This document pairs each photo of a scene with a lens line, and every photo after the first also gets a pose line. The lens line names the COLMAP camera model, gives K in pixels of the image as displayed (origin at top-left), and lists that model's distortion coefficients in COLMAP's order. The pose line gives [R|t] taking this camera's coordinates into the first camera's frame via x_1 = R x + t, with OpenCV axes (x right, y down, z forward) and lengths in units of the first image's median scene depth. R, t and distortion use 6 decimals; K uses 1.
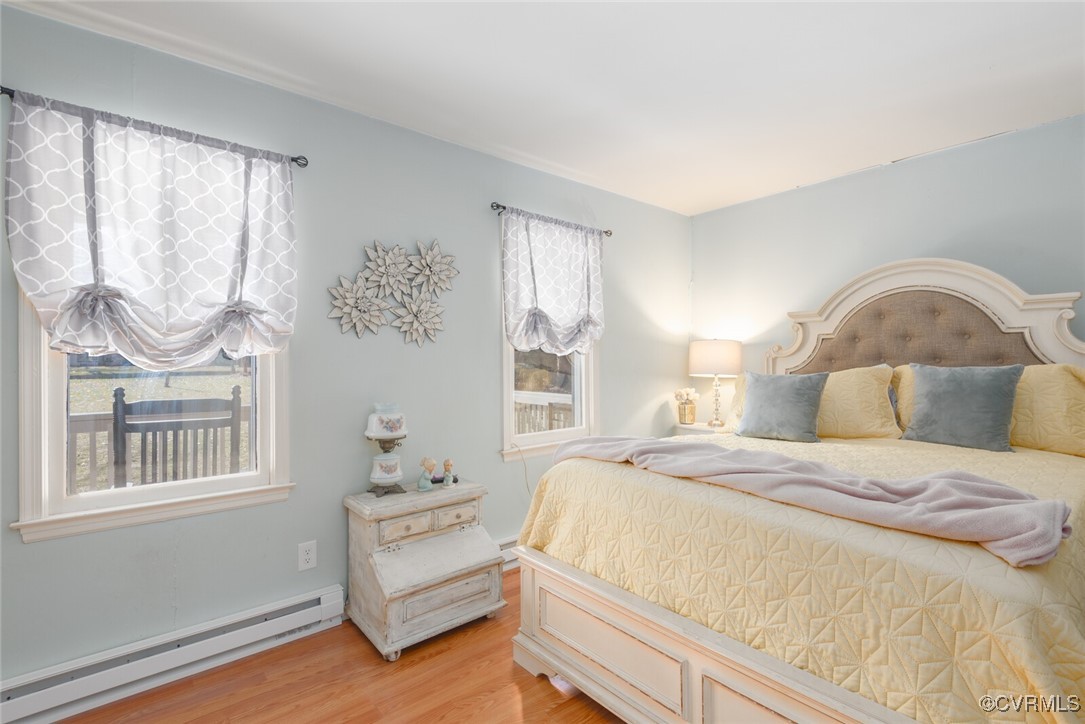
lens RADIAL K [[501.8, 0, 552.5], [0, 501.8, 357.8], [0, 0, 1]] dist [-0.000855, -0.000966]
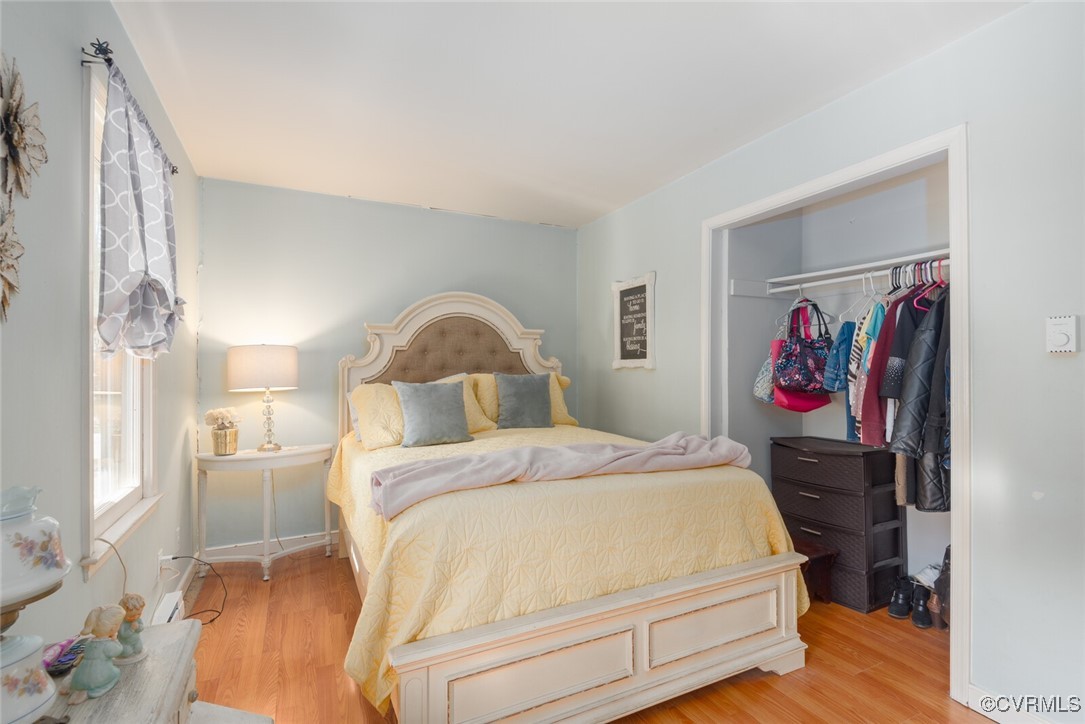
lens RADIAL K [[501.8, 0, 551.2], [0, 501.8, 368.1], [0, 0, 1]] dist [-0.000855, -0.000966]
pose [[0.239252, 0.006110, 0.970938, -0.533806], [-0.003398, 0.999979, -0.005455, 0.006424], [-0.970952, -0.001994, 0.239268, 0.524971]]
